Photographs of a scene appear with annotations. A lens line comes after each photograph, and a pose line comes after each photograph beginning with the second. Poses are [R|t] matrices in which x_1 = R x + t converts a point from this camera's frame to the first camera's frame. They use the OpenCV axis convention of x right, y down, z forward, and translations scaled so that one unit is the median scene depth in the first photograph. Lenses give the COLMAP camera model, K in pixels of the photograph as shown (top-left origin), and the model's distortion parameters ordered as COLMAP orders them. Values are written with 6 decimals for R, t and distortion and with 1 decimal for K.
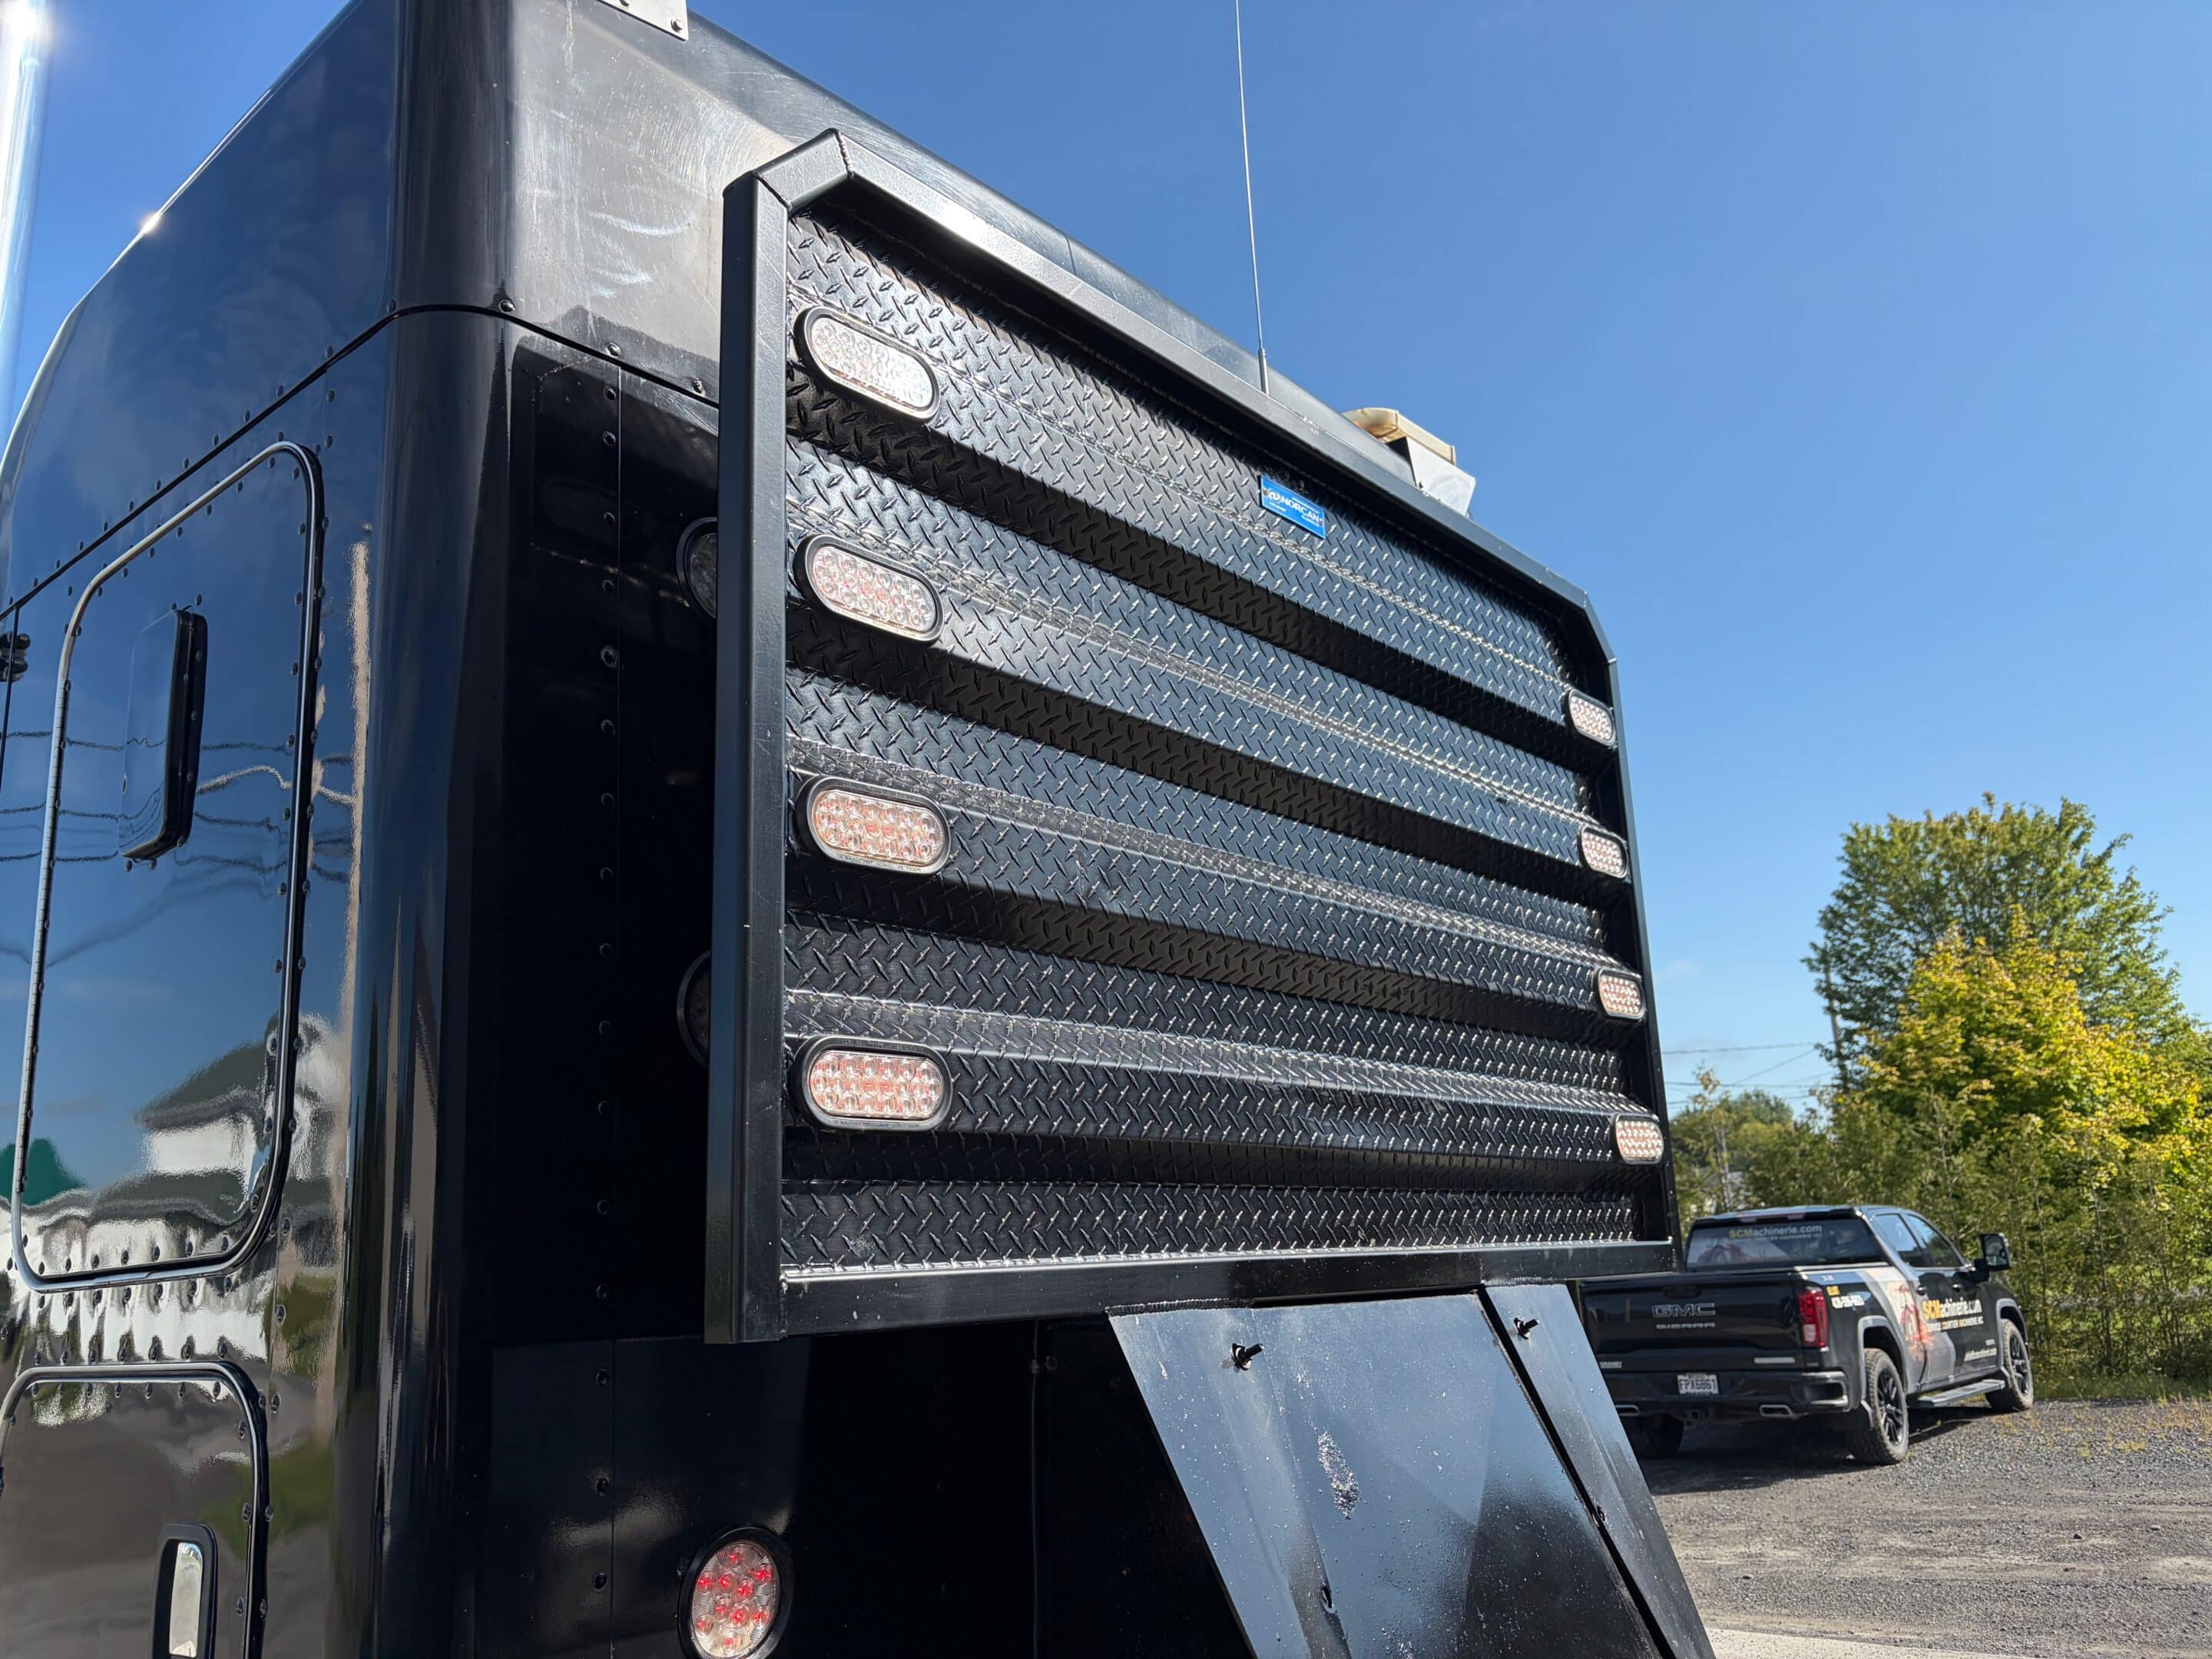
lens RADIAL K [[1674.6, 0, 1090.8], [0, 1674.6, 836.5], [0, 0, 1]] dist [0.028739, -0.027170]
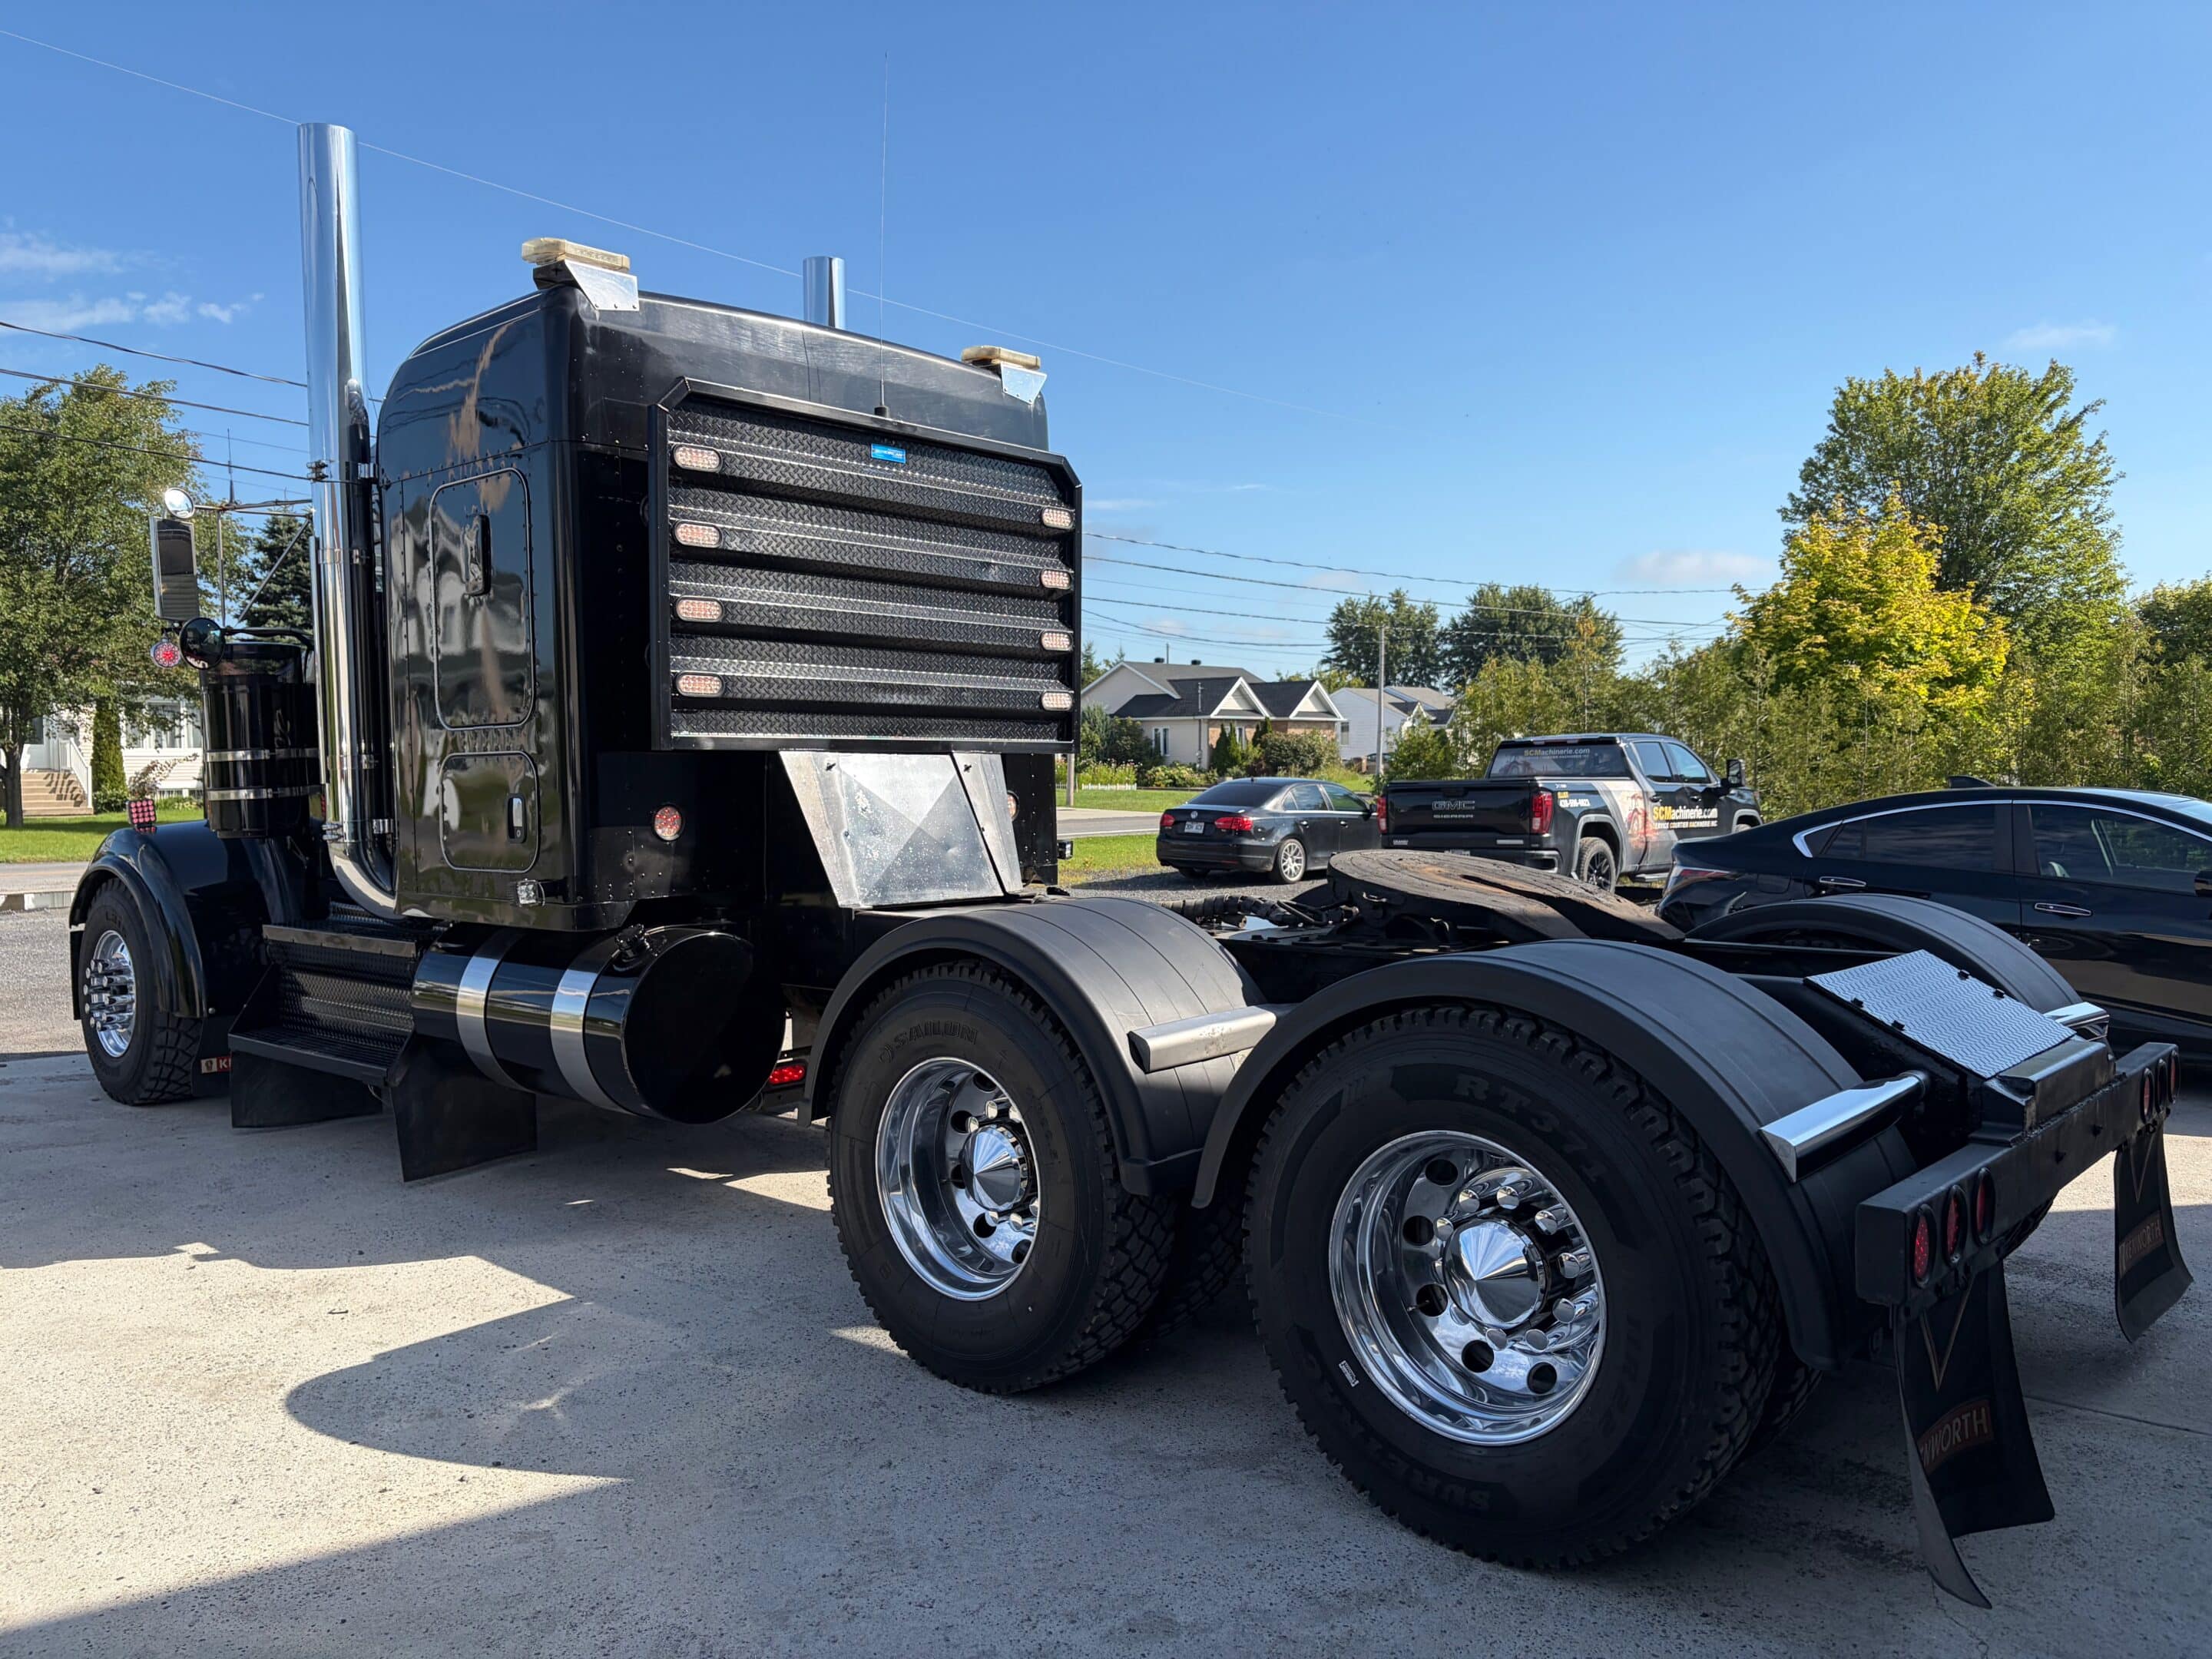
lens RADIAL K [[1674.6, 0, 1102.6], [0, 1674.6, 827.6], [0, 0, 1]] dist [0.028739, -0.027170]
pose [[0.998929, 0.039534, -0.024056, 0.089140], [-0.031121, 0.958594, 0.283072, -0.064234], [0.034251, -0.282020, 0.958797, -0.266983]]
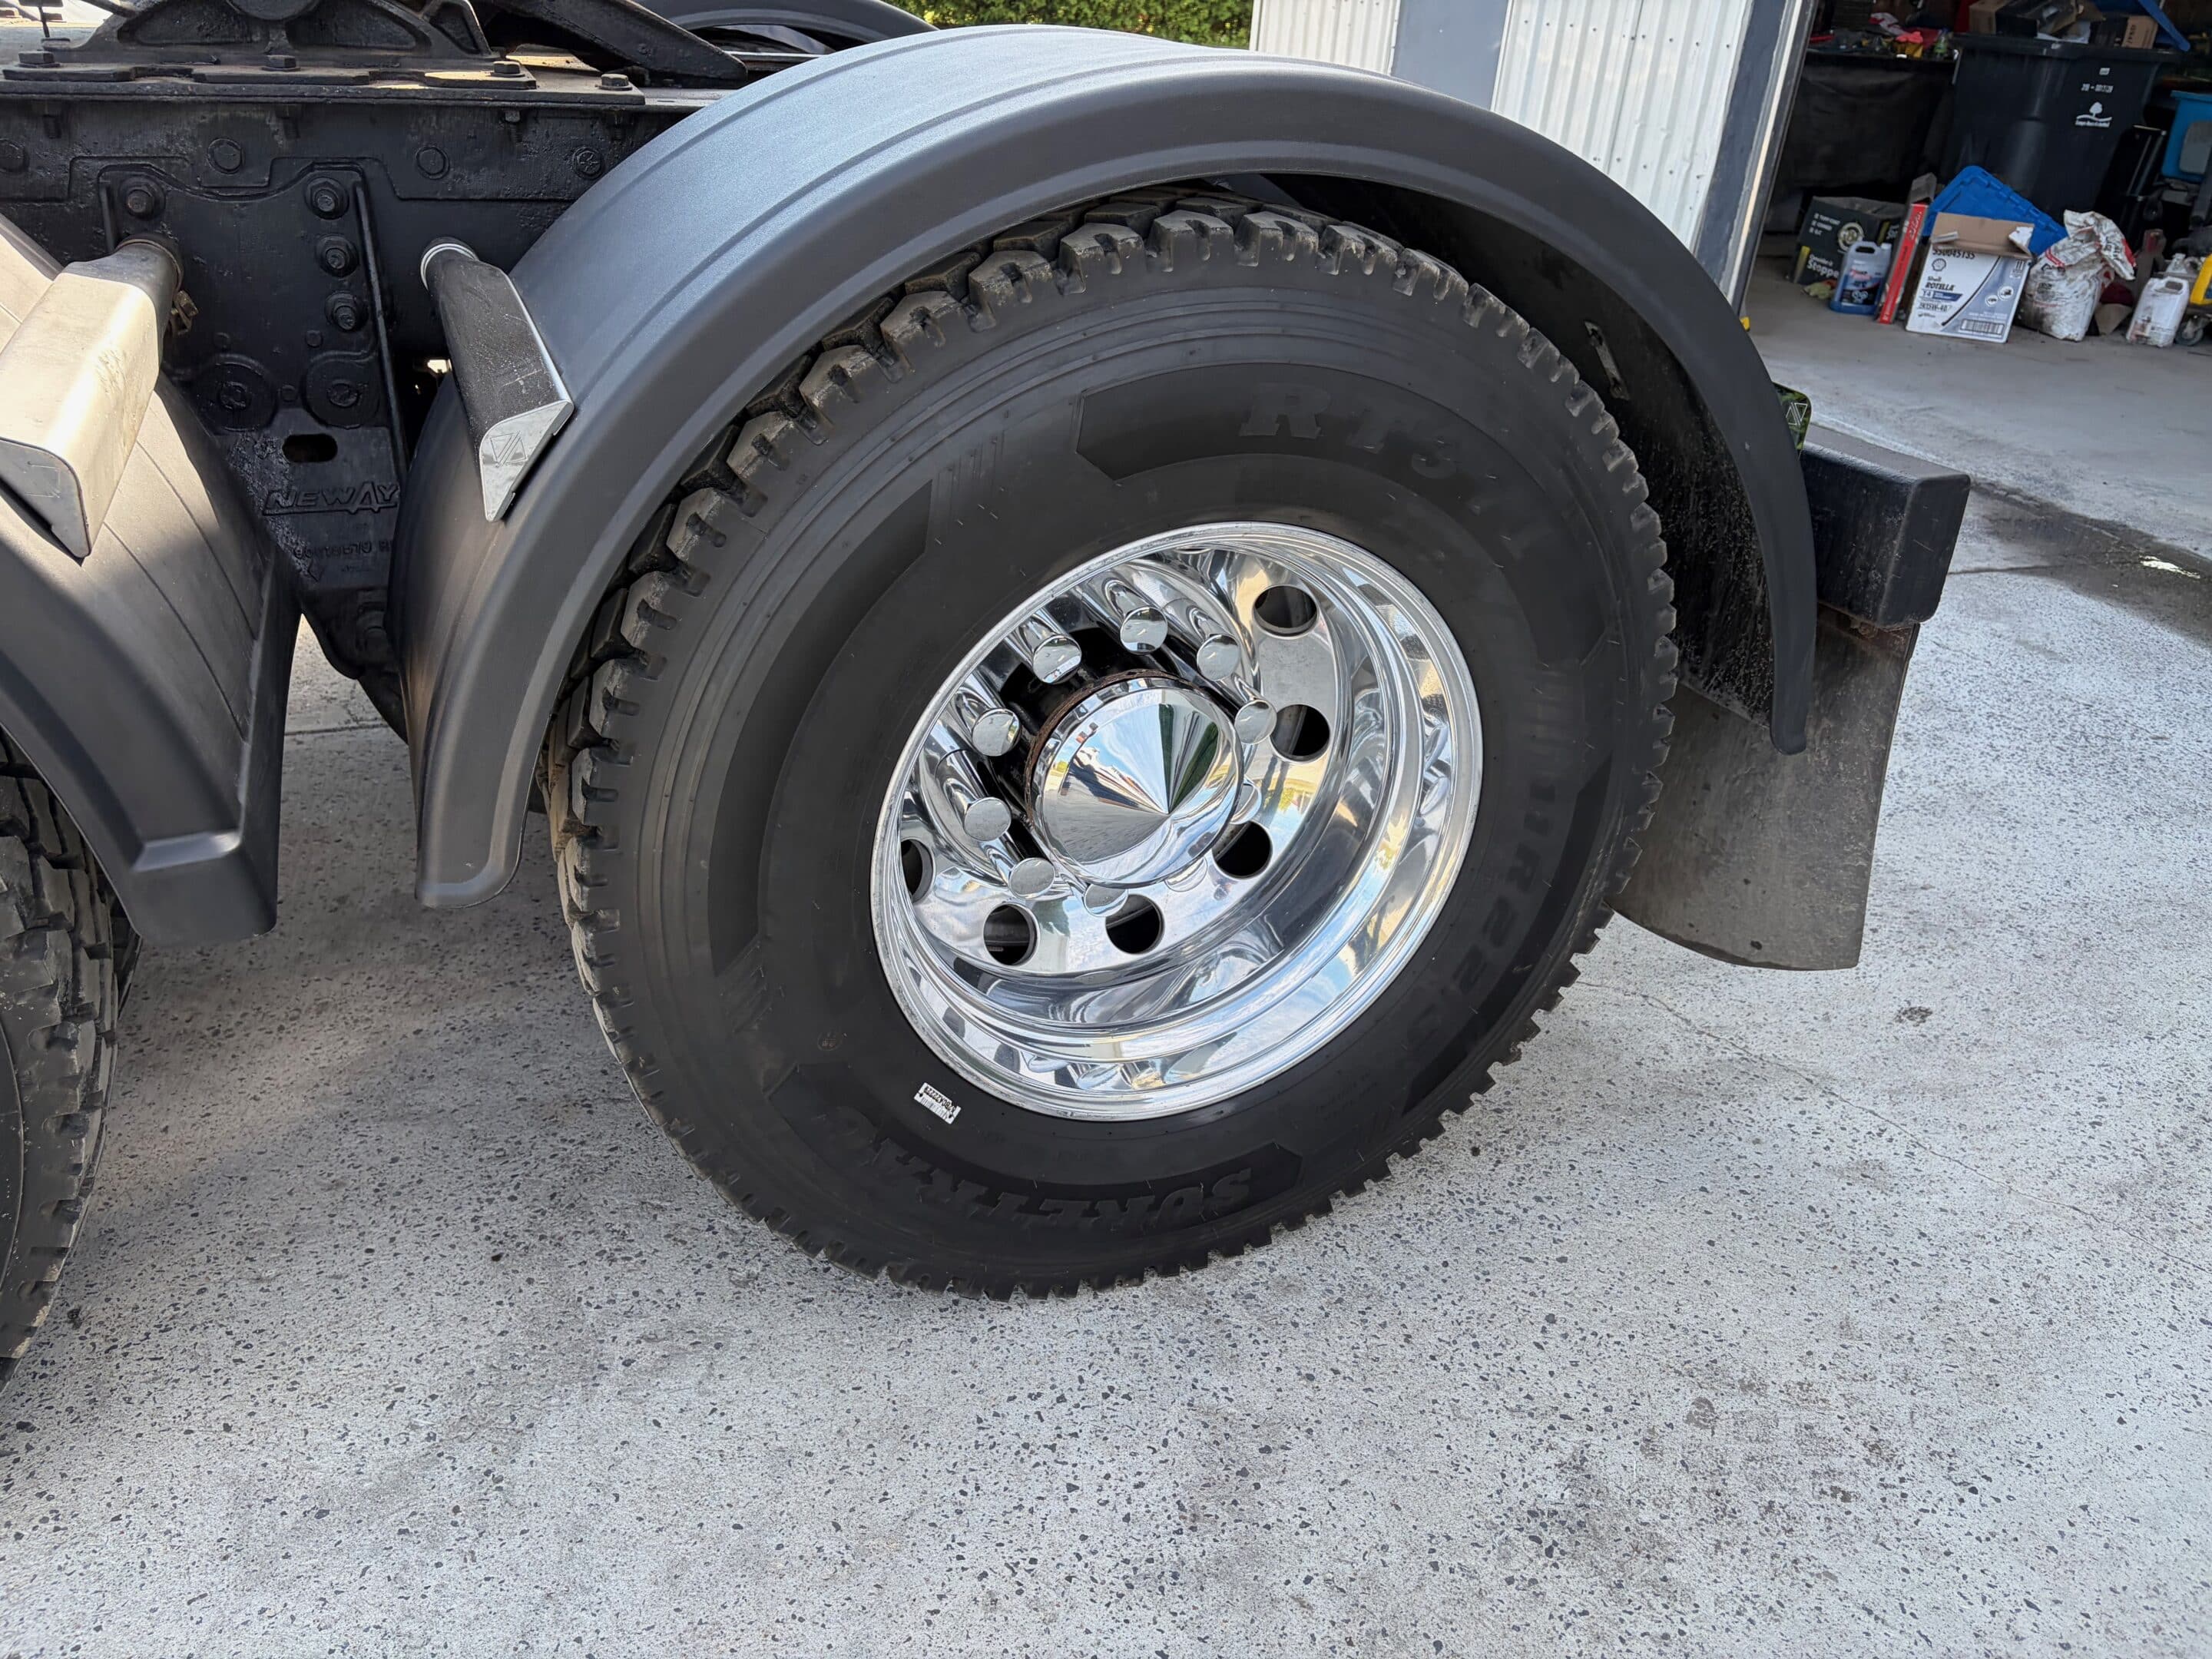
lens RADIAL K [[1674.6, 0, 1114.1], [0, 1674.6, 828.9], [0, 0, 1]] dist [0.028739, -0.027170]
pose [[0.460714, -0.349660, 0.815770, 0.046177], [-0.297508, 0.805112, 0.513112, 0.004151], [-0.836201, -0.479096, 0.266900, -0.089340]]
